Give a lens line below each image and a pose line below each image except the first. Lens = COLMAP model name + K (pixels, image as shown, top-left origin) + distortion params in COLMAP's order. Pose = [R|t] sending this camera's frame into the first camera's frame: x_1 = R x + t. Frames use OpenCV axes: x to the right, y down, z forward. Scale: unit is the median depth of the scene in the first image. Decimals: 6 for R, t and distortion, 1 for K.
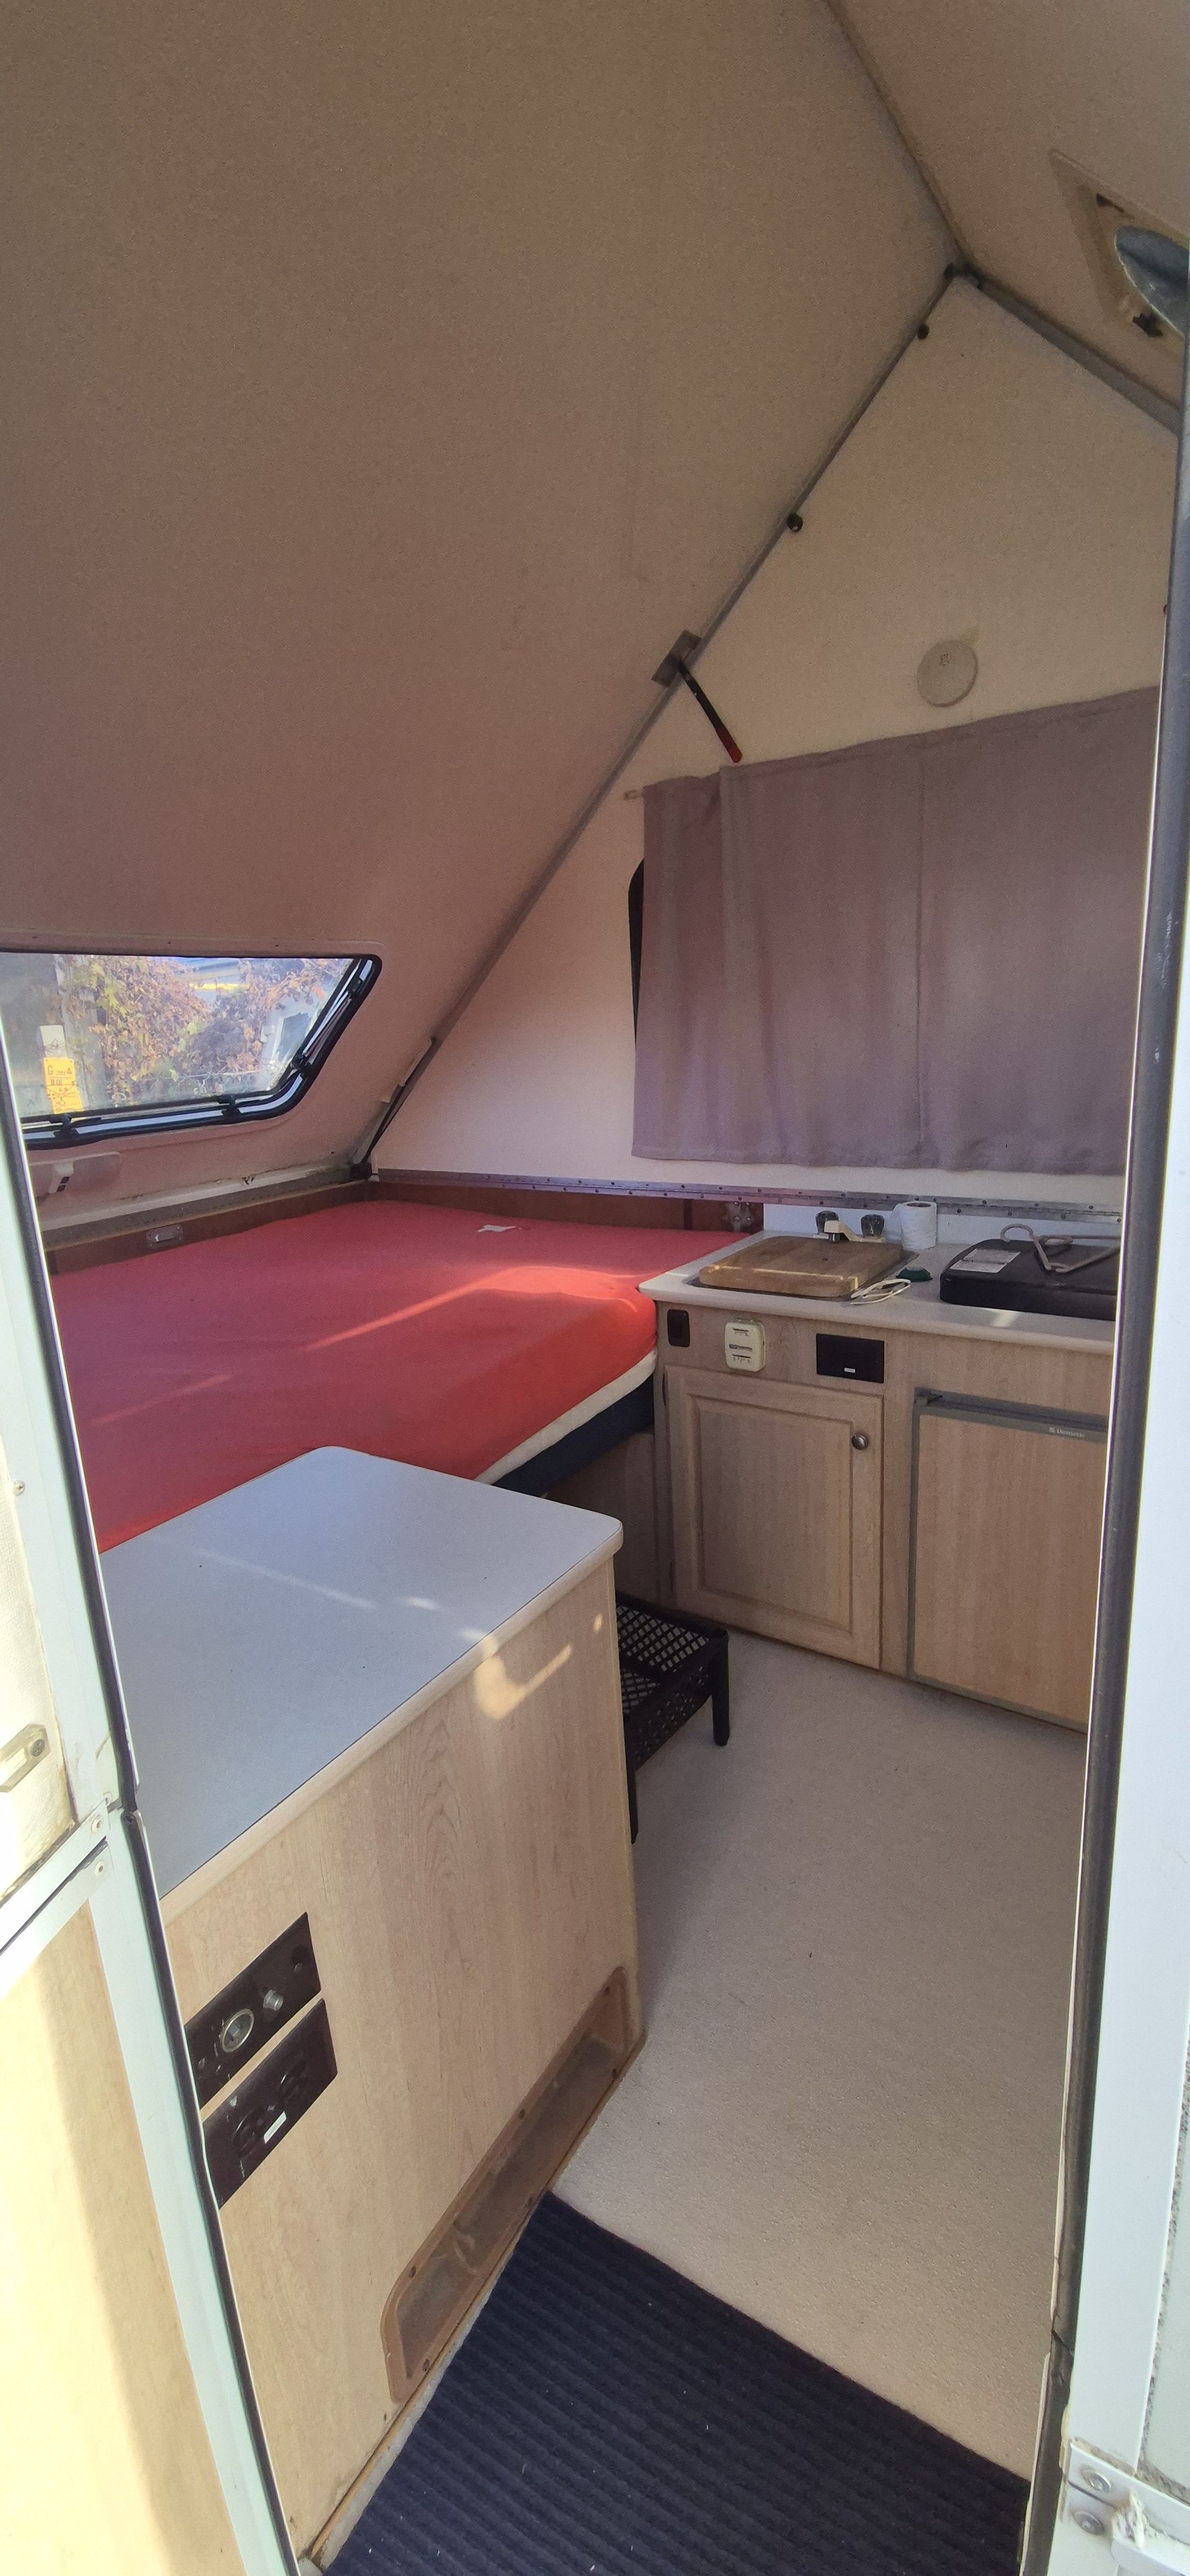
lens RADIAL K [[1047.3, 0, 602.9], [0, 1047.3, 1280.2], [0, 0, 1]] dist [0.002650, 0.000308]
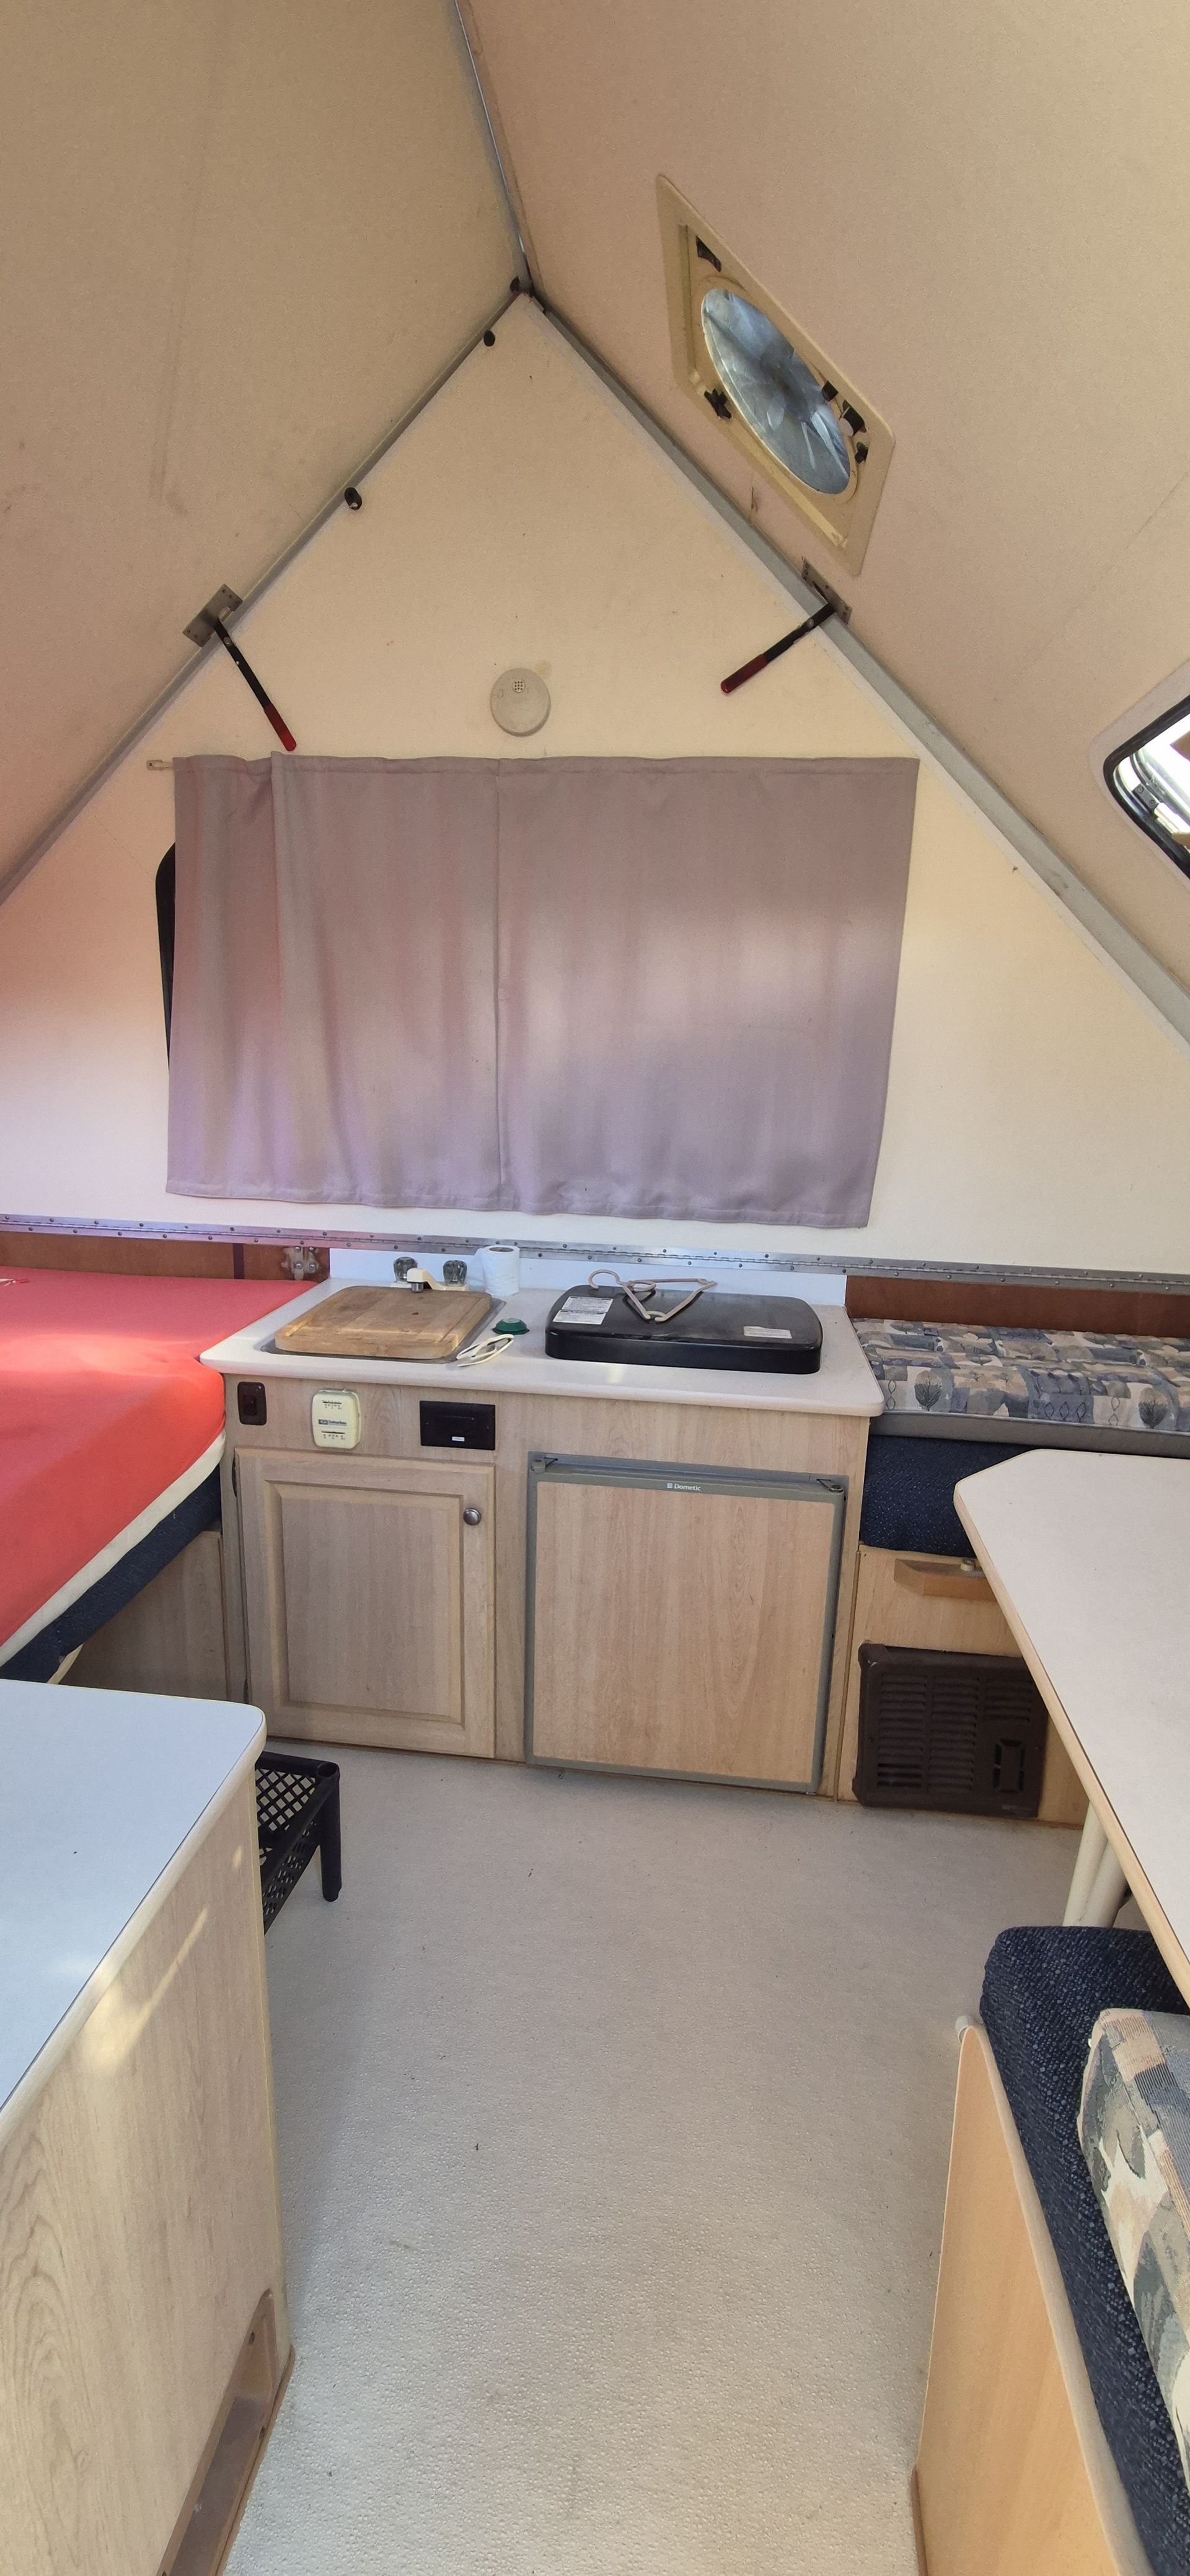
lens RADIAL K [[1047.3, 0, 602.9], [0, 1047.3, 1280.2], [0, 0, 1]] dist [0.002650, 0.000308]
pose [[0.891441, -0.028218, 0.452257, -0.054381], [0.037079, 0.999255, -0.010738, -0.033957], [-0.451617, 0.026342, 0.891823, 0.119711]]
